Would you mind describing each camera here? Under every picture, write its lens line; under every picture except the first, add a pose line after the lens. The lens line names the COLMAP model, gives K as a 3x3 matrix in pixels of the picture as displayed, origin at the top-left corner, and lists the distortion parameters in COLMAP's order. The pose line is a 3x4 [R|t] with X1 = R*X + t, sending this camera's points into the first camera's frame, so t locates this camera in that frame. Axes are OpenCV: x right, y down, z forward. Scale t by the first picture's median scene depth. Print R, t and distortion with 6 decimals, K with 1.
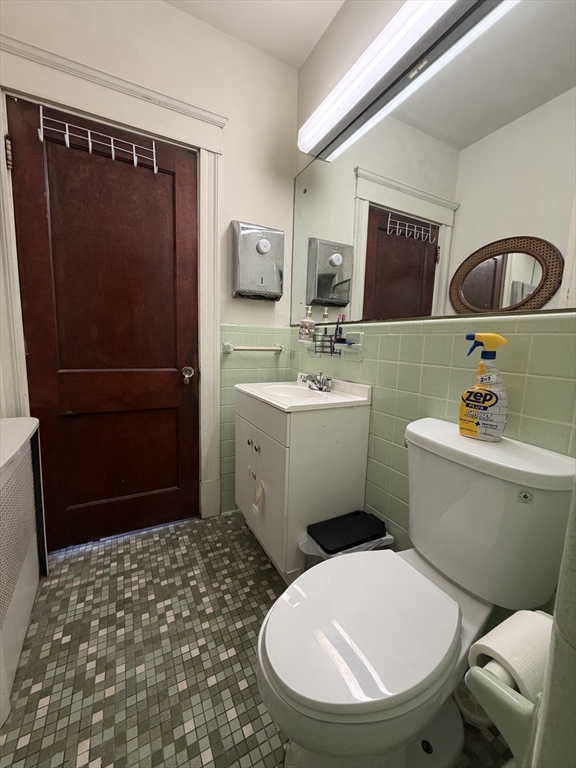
lens RADIAL K [[307.9, 0, 289.0], [0, 307.9, 380.4], [0, 0, 1]] dist [-0.002125, 0.000618]
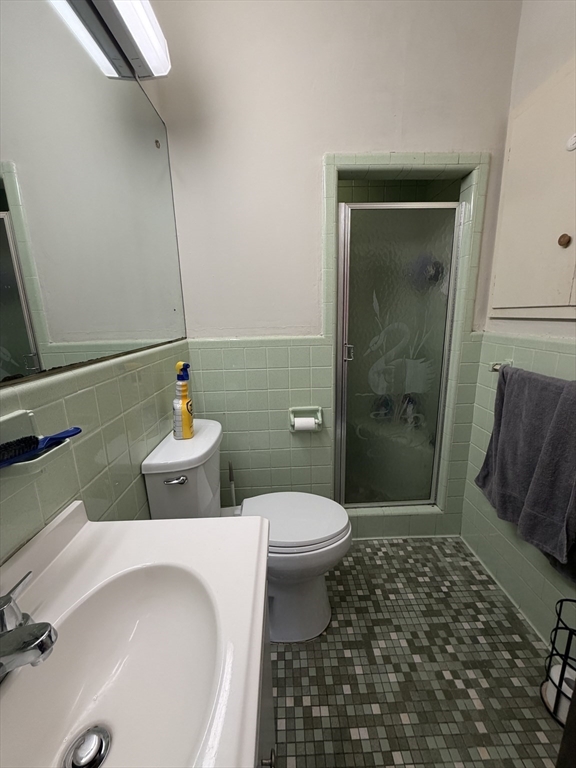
lens RADIAL K [[307.9, 0, 288.7], [0, 307.9, 384.0], [0, 0, 1]] dist [-0.002125, 0.000618]
pose [[-0.893252, -0.105932, 0.436897, -0.345952], [0.060594, 0.934603, 0.350494, -0.448914], [-0.445454, 0.339553, -0.828417, 1.719915]]
